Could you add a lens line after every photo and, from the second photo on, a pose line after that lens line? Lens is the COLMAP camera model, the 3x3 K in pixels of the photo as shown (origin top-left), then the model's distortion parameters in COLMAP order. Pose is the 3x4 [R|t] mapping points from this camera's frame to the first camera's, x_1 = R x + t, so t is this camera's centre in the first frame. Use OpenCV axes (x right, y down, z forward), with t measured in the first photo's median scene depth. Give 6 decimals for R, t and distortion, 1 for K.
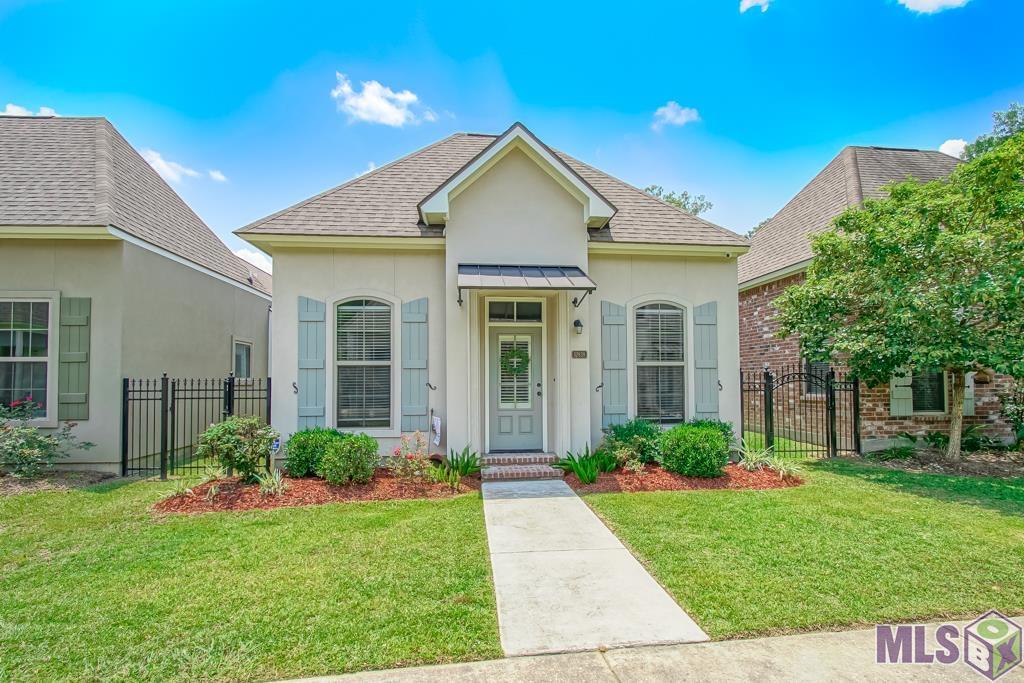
lens RADIAL K [[485.2, 0, 513.4], [0, 485.2, 370.3], [0, 0, 1]] dist [0.003420, 0.000119]
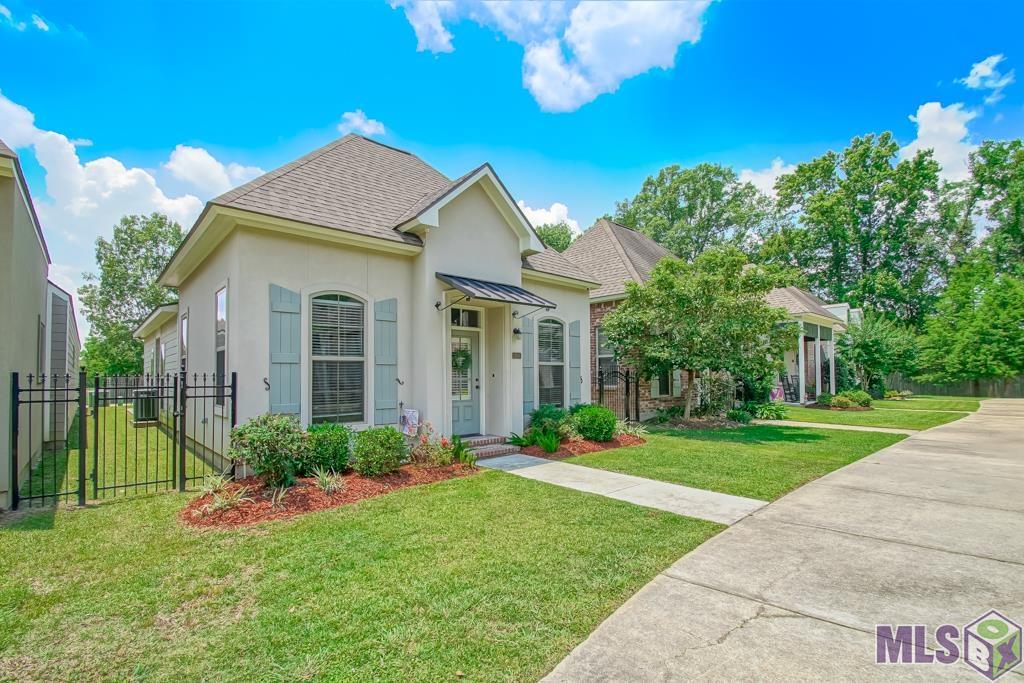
lens RADIAL K [[463.5, 0, 512.9], [0, 463.5, 368.0], [0, 0, 1]] dist [0.002425, 0.000178]
pose [[0.809244, 0.011111, 0.587368, -0.580688], [-0.013121, 0.999914, -0.000838, 0.000902], [-0.587326, -0.007029, 0.809320, 0.020490]]
